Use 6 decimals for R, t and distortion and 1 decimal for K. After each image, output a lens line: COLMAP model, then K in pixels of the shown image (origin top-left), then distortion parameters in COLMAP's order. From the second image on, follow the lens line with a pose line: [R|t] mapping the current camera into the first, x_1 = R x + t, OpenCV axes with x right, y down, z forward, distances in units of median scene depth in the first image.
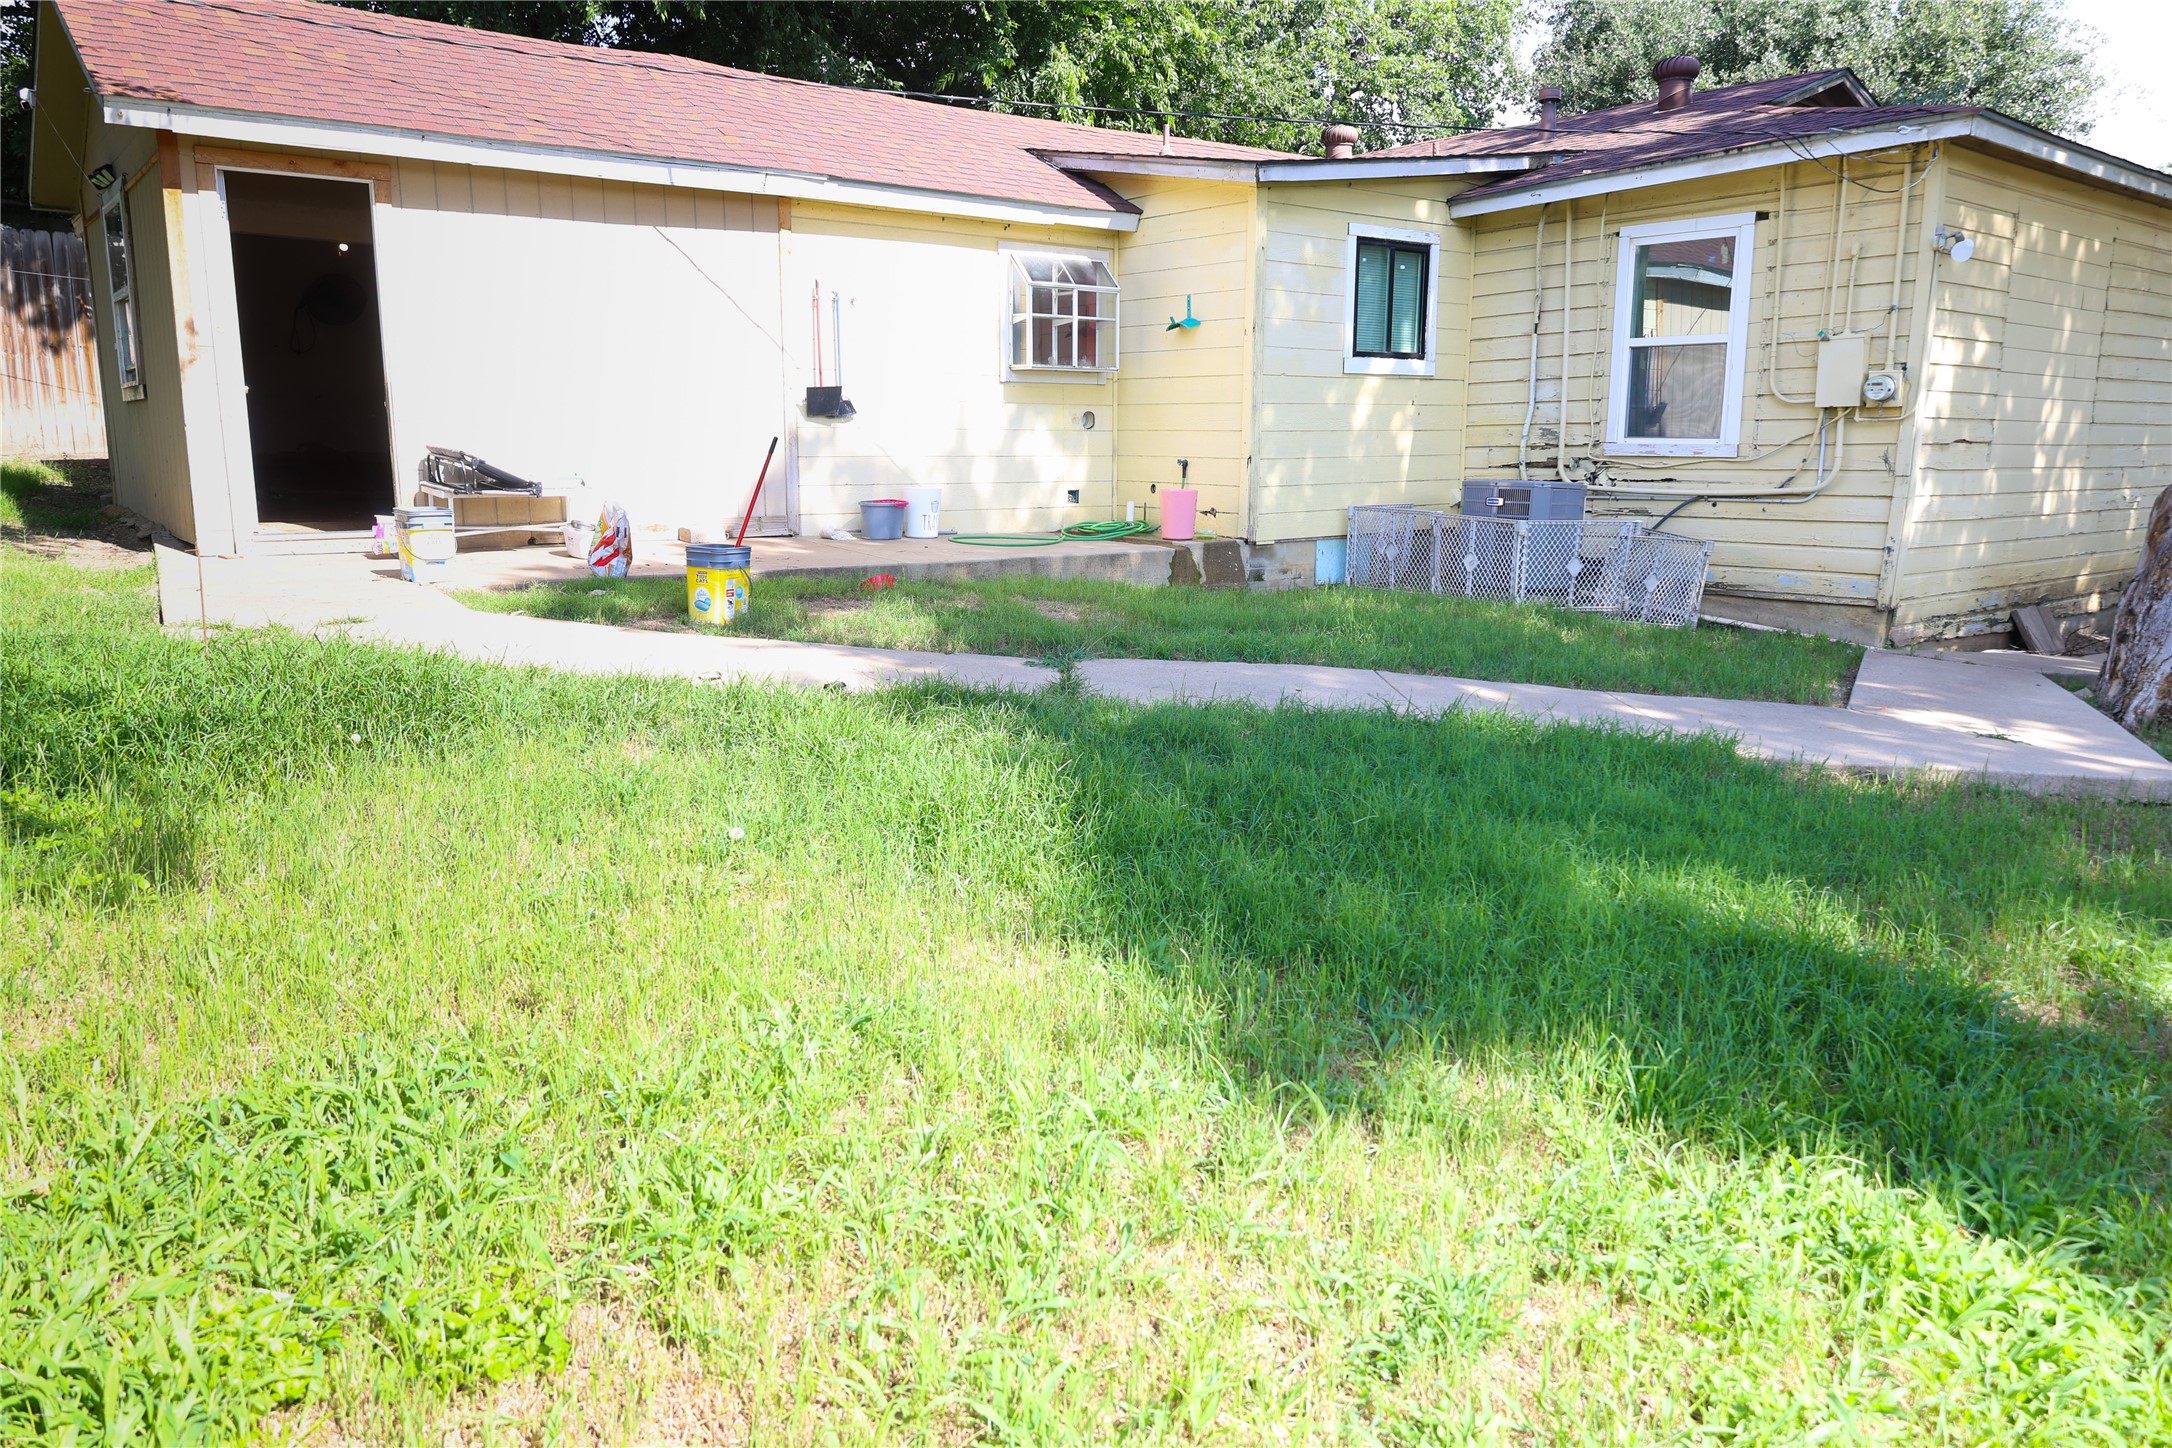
lens RADIAL K [[1533.8, 0, 1084.5], [0, 1533.8, 742.0], [0, 0, 1]] dist [-0.007581, -0.002005]
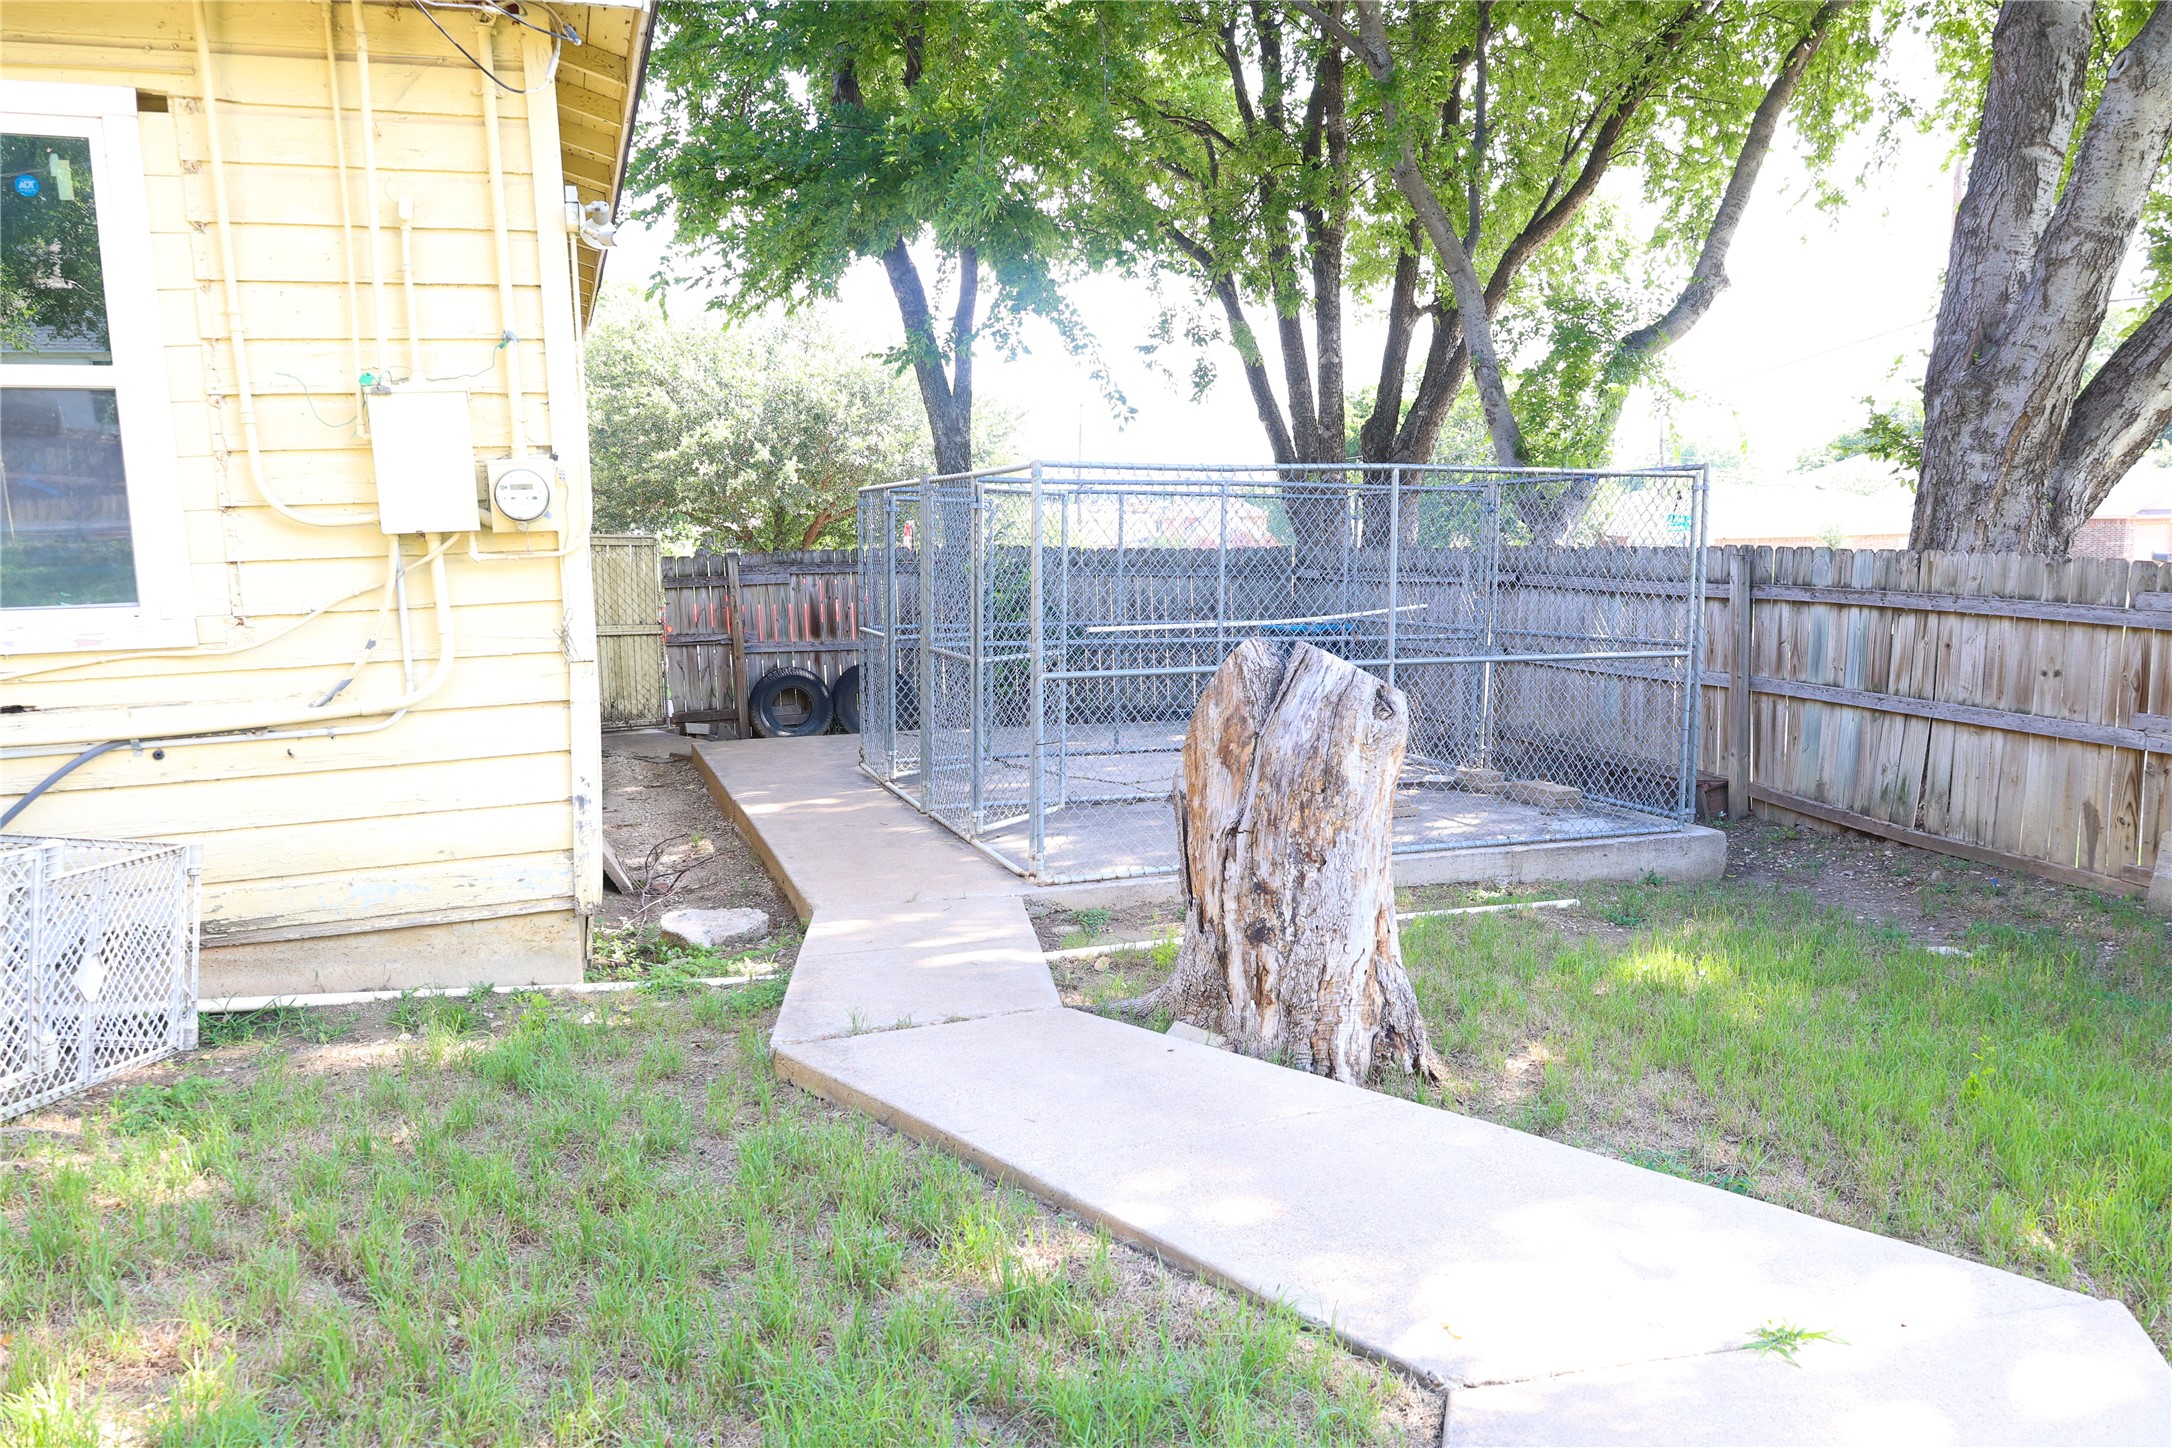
lens RADIAL K [[1533.8, 0, 1084.5], [0, 1533.8, 742.0], [0, 0, 1]] dist [-0.007581, -0.002005]
pose [[0.328935, -0.155094, 0.931530, 0.096489], [0.198934, 0.975666, 0.092196, -0.153626], [-0.923162, 0.154987, 0.351784, 0.632966]]
